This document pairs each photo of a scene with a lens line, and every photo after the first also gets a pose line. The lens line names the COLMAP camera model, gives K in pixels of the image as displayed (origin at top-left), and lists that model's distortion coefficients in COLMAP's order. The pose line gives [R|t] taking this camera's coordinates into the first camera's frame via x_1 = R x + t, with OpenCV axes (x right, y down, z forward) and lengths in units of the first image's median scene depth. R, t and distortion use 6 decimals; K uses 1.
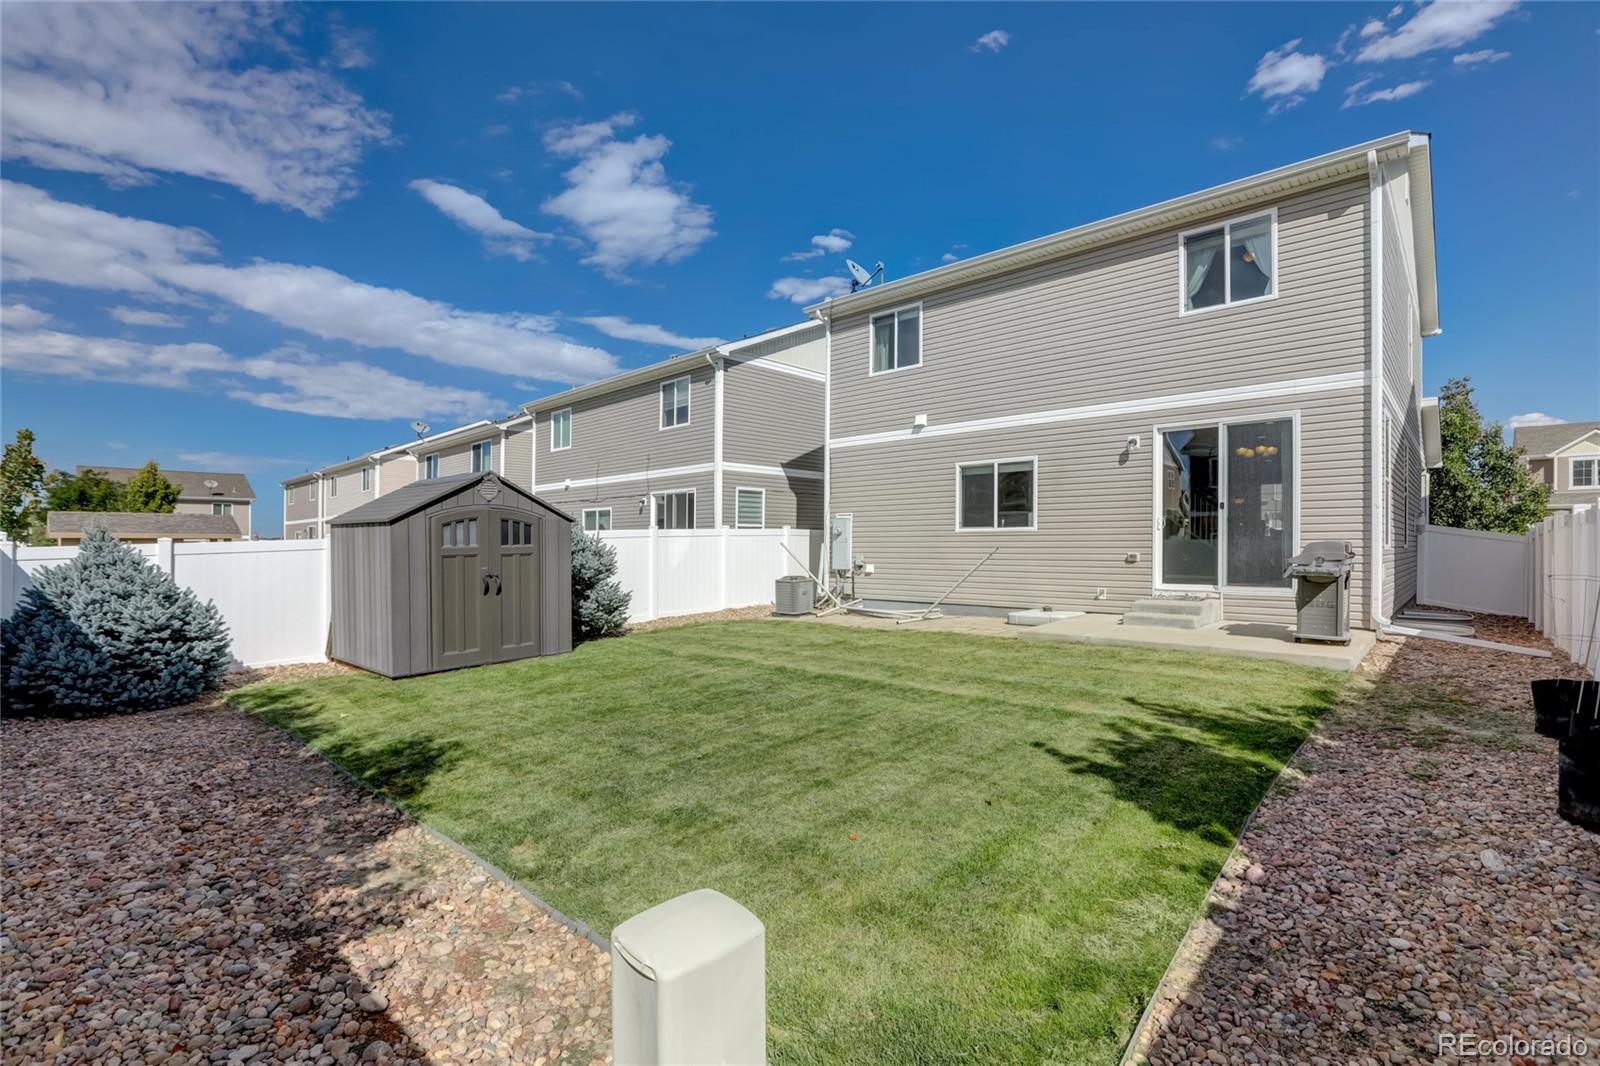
lens RADIAL K [[735.0, 0, 802.5], [0, 735.0, 541.6], [0, 0, 1]] dist [-0.038066, 0.014054]
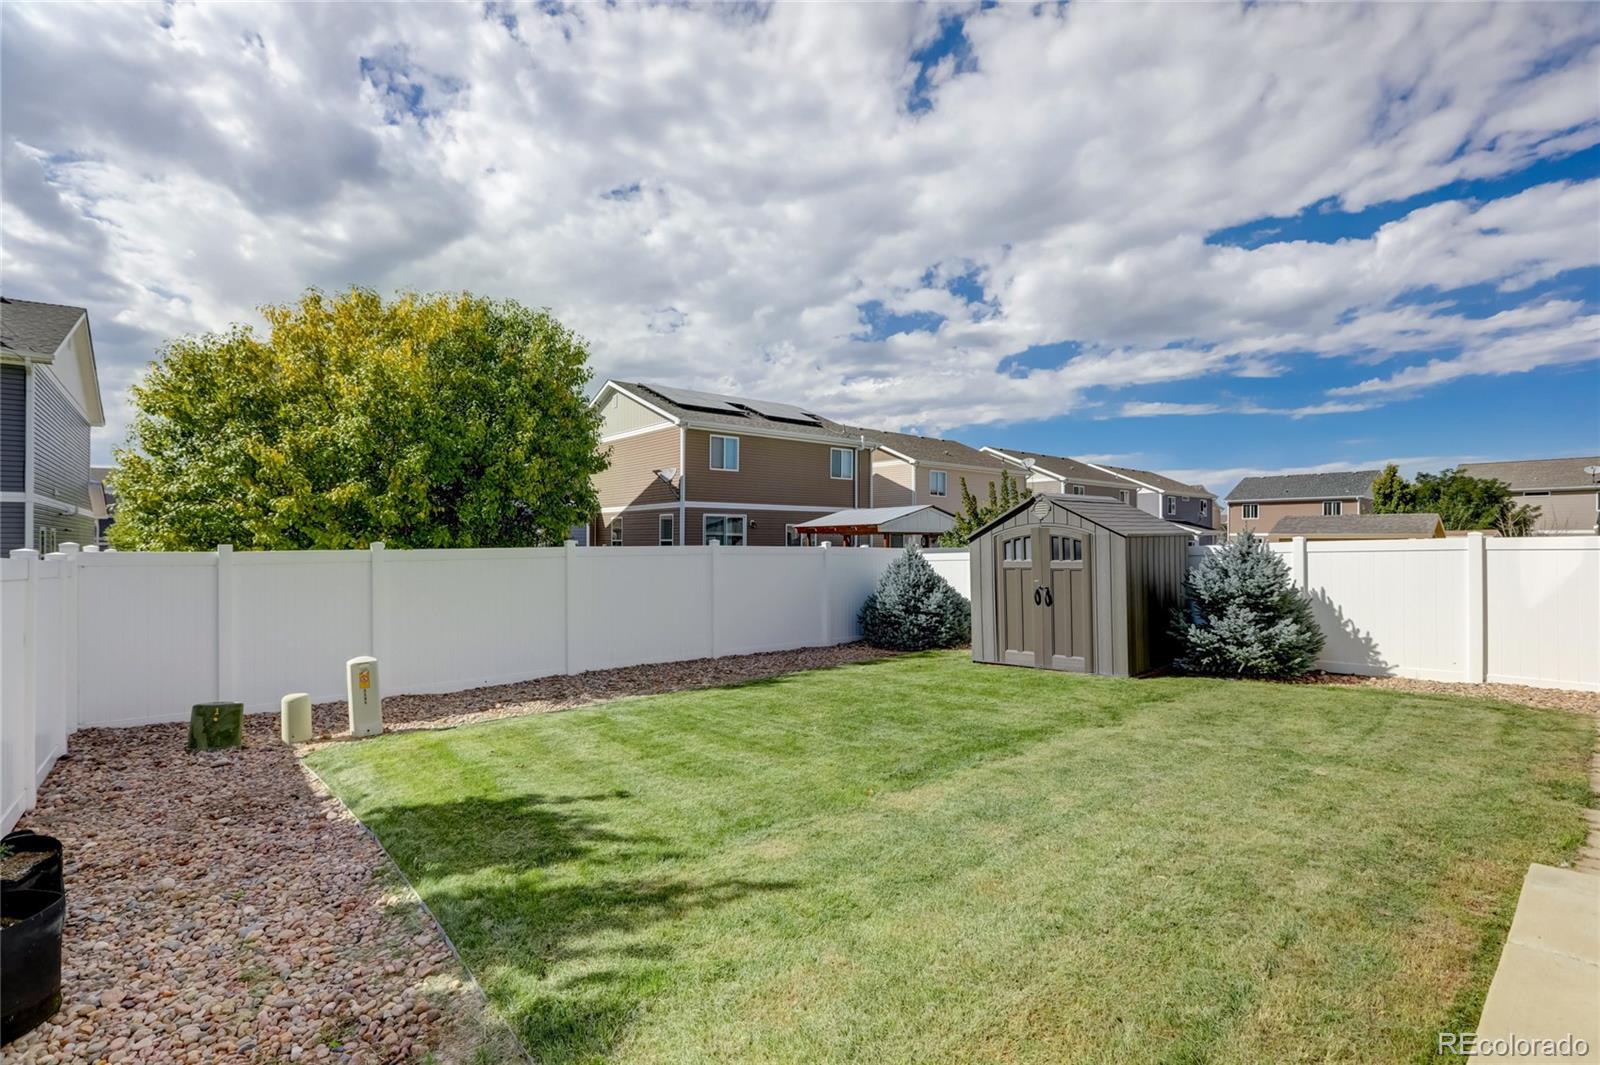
lens RADIAL K [[735.0, 0, 803.5], [0, 735.0, 529.3], [0, 0, 1]] dist [-0.038066, 0.014054]
pose [[-0.114850, -0.008696, -0.993345, 0.540245], [0.007366, 0.999927, -0.009606, -0.025375], [0.993356, -0.008421, -0.114777, 0.583967]]
